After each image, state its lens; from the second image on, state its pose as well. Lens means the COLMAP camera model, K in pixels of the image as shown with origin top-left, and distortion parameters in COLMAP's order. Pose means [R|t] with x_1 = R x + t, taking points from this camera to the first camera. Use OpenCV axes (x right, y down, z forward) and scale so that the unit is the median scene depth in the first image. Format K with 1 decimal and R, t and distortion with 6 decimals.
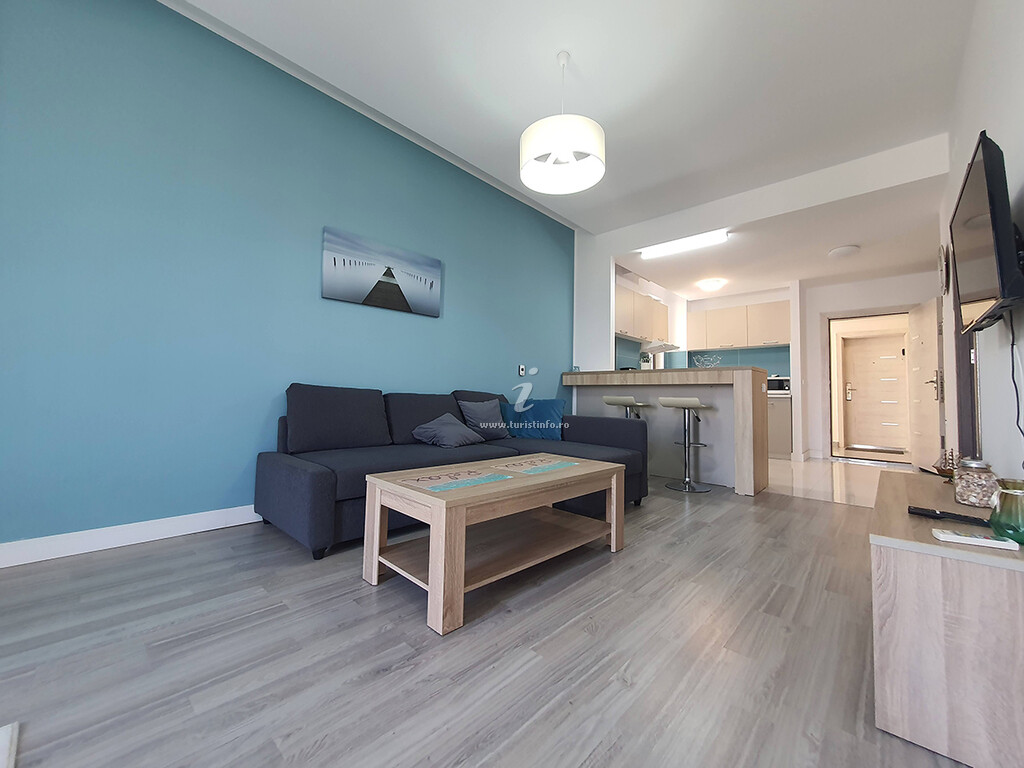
lens RADIAL K [[407.0, 0, 514.9], [0, 407.0, 379.0], [0, 0, 1]] dist [-0.001850, 0.000091]
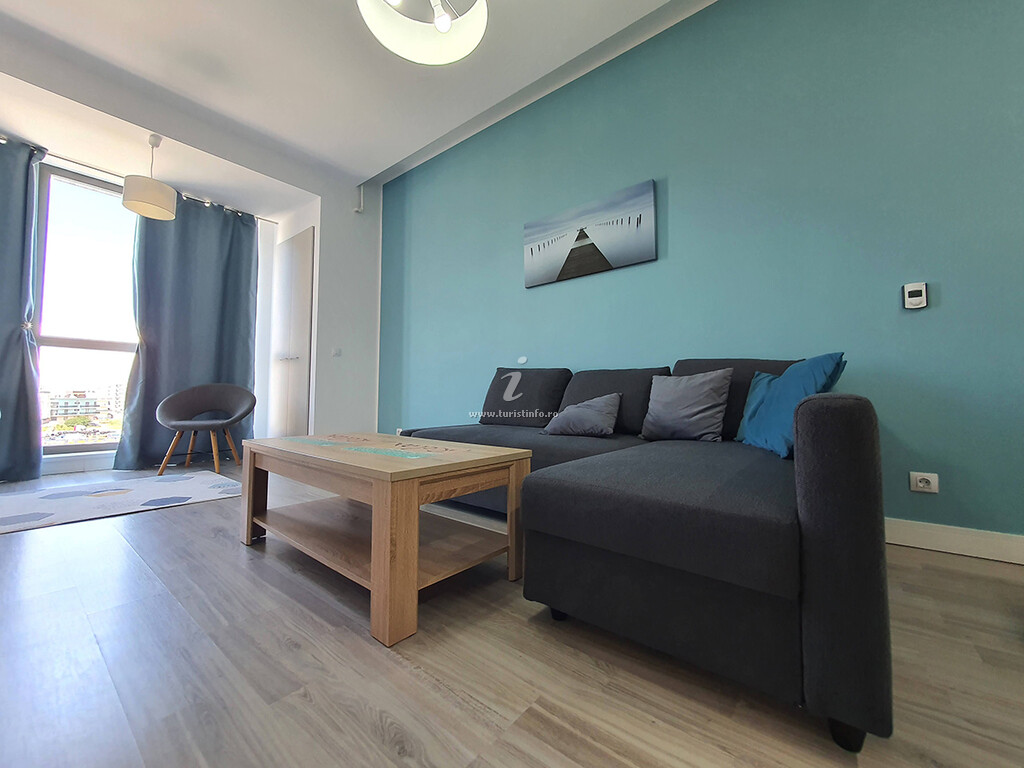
lens RADIAL K [[407.0, 0, 514.9], [0, 407.0, 379.0], [0, 0, 1]] dist [-0.001850, 0.000091]
pose [[0.079464, -0.061052, -0.994966, 0.585009], [0.042300, 0.997430, -0.057825, 0.102760], [0.995940, -0.037492, 0.081842, 0.846127]]
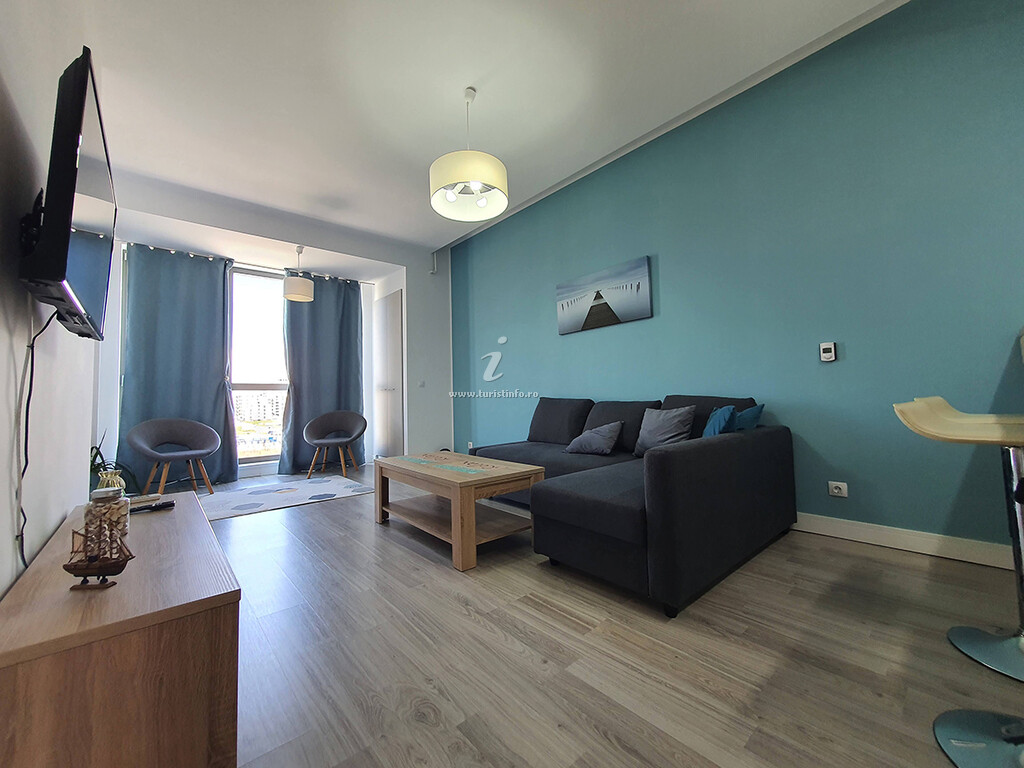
lens RADIAL K [[407.0, 0, 514.9], [0, 407.0, 379.0], [0, 0, 1]] dist [-0.001850, 0.000091]
pose [[-0.097267, -0.060949, -0.993390, 0.914706], [0.069786, 0.995249, -0.067896, 0.035912], [0.992809, -0.075929, -0.092552, 0.937323]]
